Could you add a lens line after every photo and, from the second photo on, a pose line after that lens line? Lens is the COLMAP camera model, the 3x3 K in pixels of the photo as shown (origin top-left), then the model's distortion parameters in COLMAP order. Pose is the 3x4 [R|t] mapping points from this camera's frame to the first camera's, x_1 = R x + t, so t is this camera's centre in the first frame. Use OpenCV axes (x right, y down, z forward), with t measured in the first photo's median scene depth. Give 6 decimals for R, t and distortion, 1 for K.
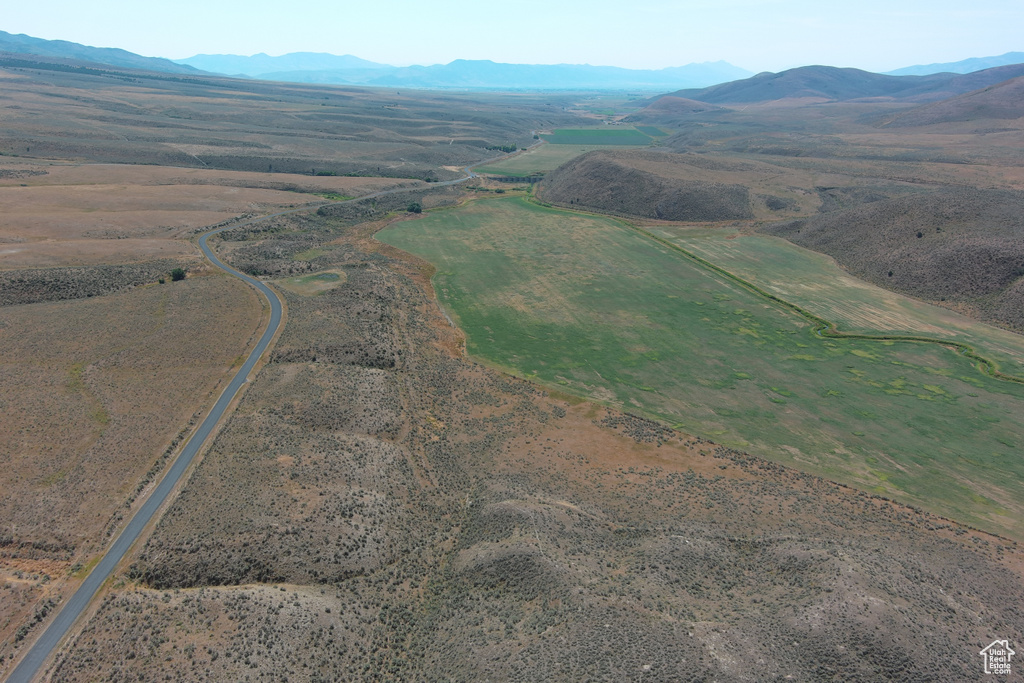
lens RADIAL K [[798.1, 0, 512.0], [0, 798.1, 341.5], [0, 0, 1]] dist [0.019697, -0.011608]
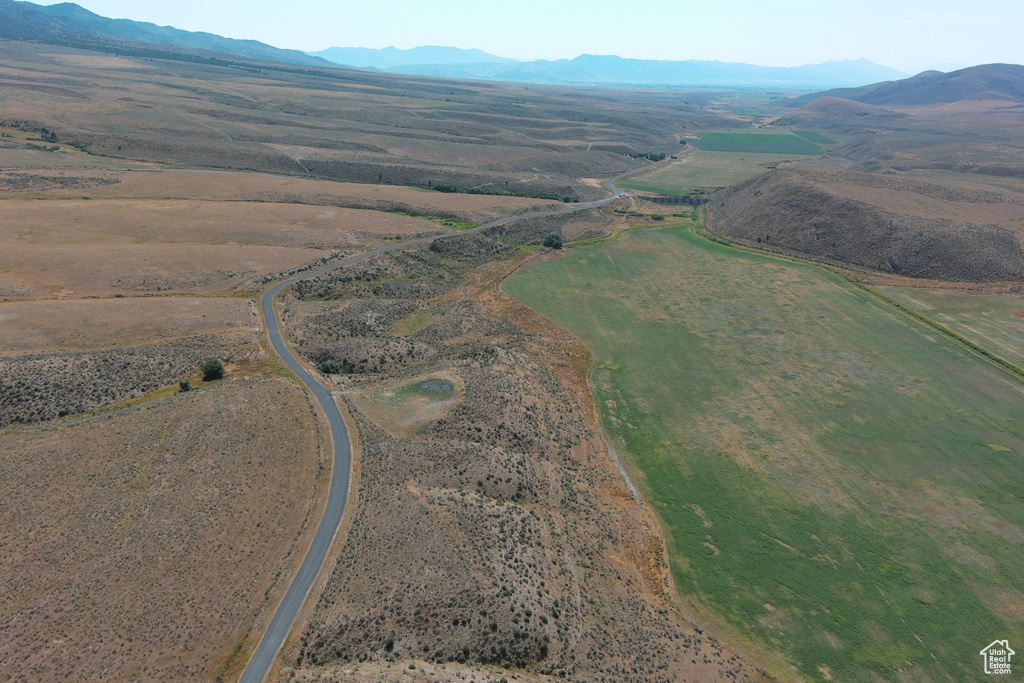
lens RADIAL K [[798.1, 0, 512.0], [0, 798.1, 341.5], [0, 0, 1]] dist [0.019697, -0.011608]
pose [[0.989062, 0.058800, -0.135274, -0.049395], [-0.058030, 0.998268, 0.009627, -0.072954], [0.135606, -0.001672, 0.990761, 0.218970]]
